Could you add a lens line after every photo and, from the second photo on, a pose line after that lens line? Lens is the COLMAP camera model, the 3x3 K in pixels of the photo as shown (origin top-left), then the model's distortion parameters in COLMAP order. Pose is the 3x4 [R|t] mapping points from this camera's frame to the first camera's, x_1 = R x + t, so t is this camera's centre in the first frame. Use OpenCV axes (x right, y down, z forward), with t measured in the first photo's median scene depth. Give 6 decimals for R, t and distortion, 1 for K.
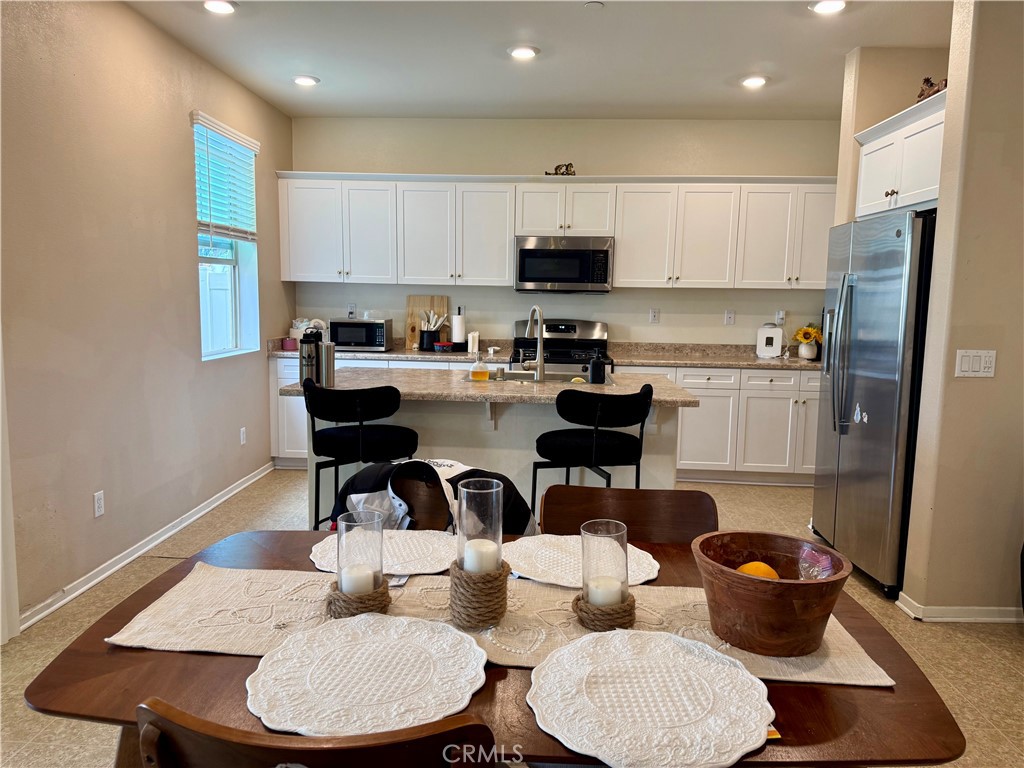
lens RADIAL K [[712.0, 0, 512.0], [0, 712.0, 384.0], [0, 0, 1]] dist [0.143468, -0.236807]
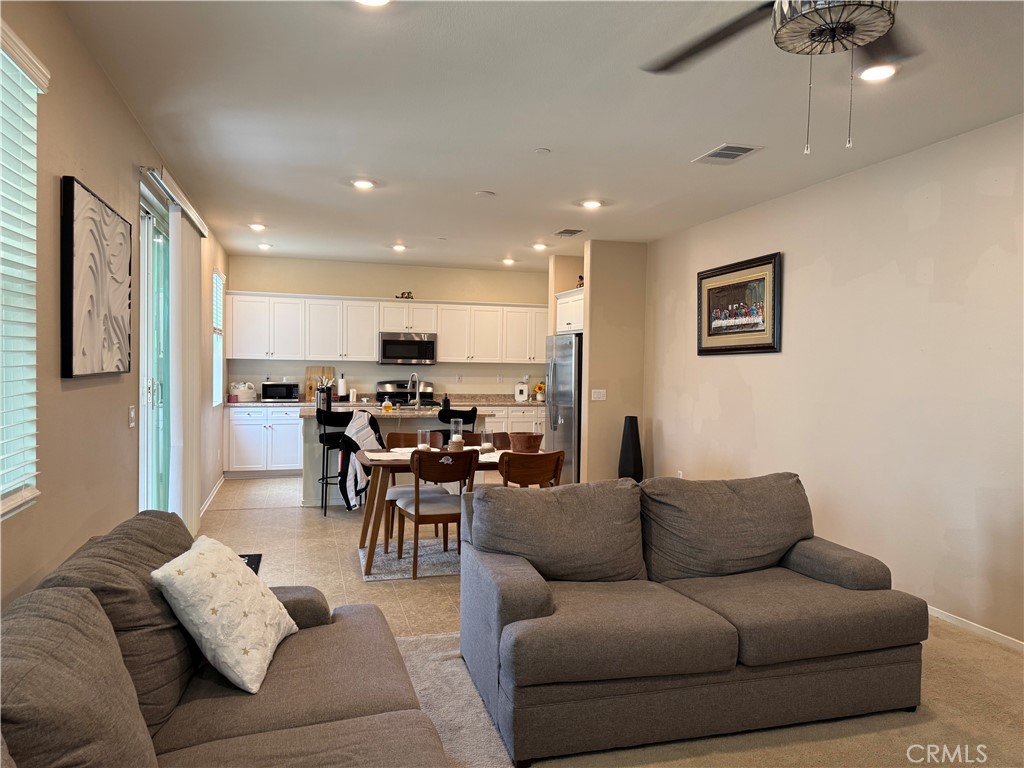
lens RADIAL K [[712.0, 0, 512.0], [0, 712.0, 384.0], [0, 0, 1]] dist [0.143468, -0.236807]
pose [[0.944427, -0.012144, 0.328497, -0.258356], [0.041967, 0.995594, -0.083851, 0.071677], [-0.326031, 0.092977, 0.940776, -0.690418]]
